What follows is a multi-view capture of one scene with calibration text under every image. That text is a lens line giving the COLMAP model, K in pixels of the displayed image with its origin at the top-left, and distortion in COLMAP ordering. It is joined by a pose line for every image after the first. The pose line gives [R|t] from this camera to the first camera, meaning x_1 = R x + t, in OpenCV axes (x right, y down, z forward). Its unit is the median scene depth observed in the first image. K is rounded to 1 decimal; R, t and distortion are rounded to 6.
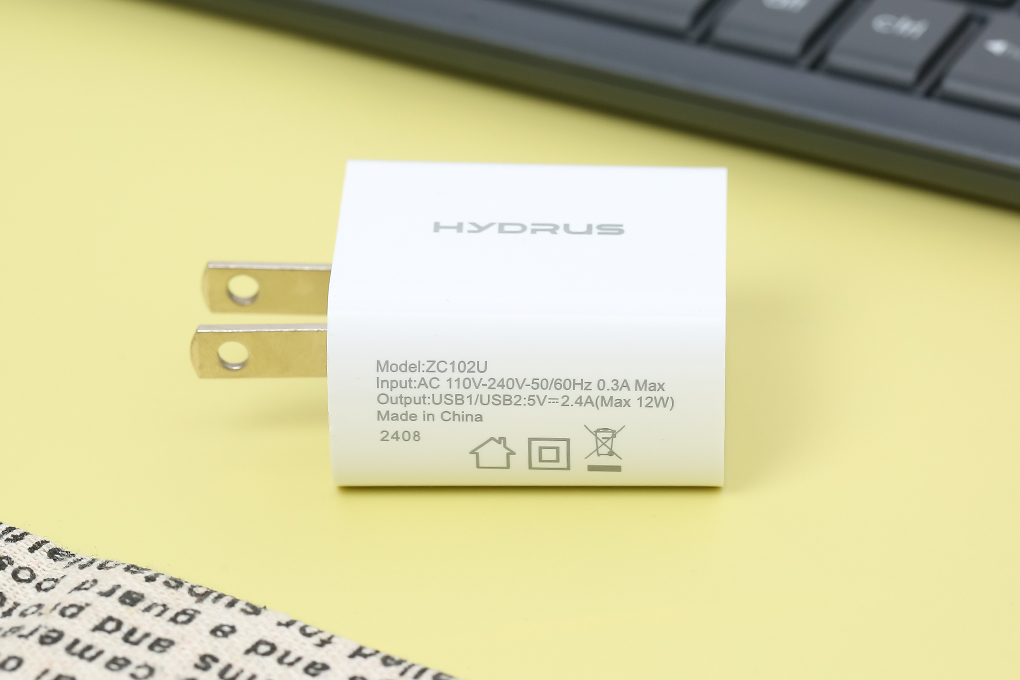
lens RADIAL K [[4015.5, 0, 510.0], [0, 4015.5, 340.0], [0, 0, 1]] dist [-0.067324, -0.312591]
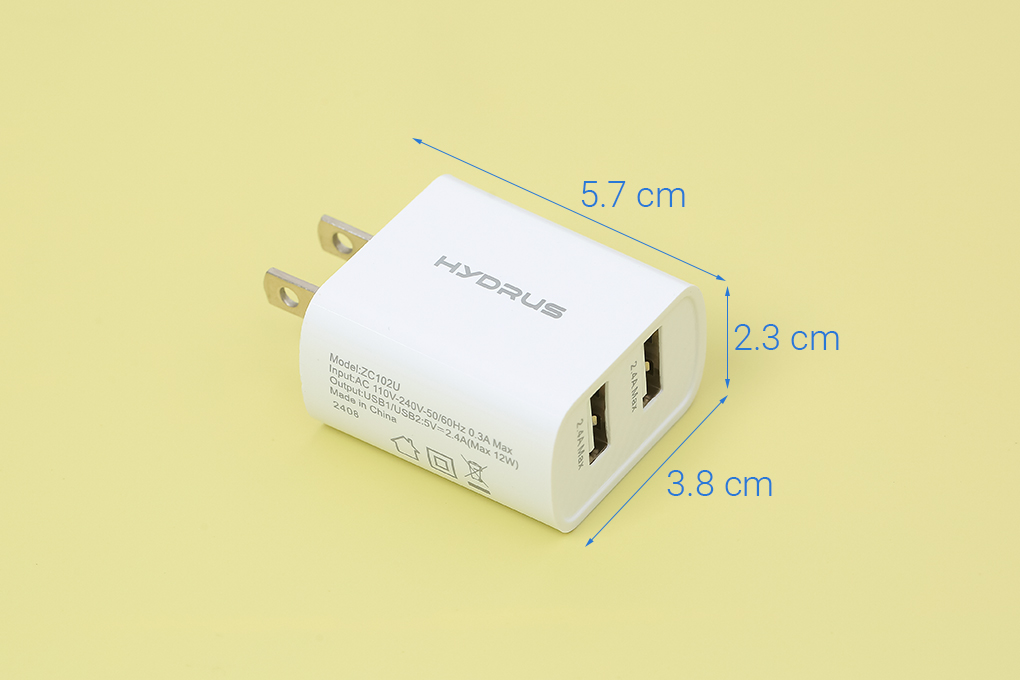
lens RADIAL K [[4015.5, 0, 510.0], [0, 4015.5, 340.0], [0, 0, 1]] dist [-0.067324, -0.312591]
pose [[0.841344, 0.353644, -0.408749, 0.545503], [-0.260107, 0.927828, 0.267356, -0.361411], [0.473798, -0.118620, 0.872608, -0.109160]]
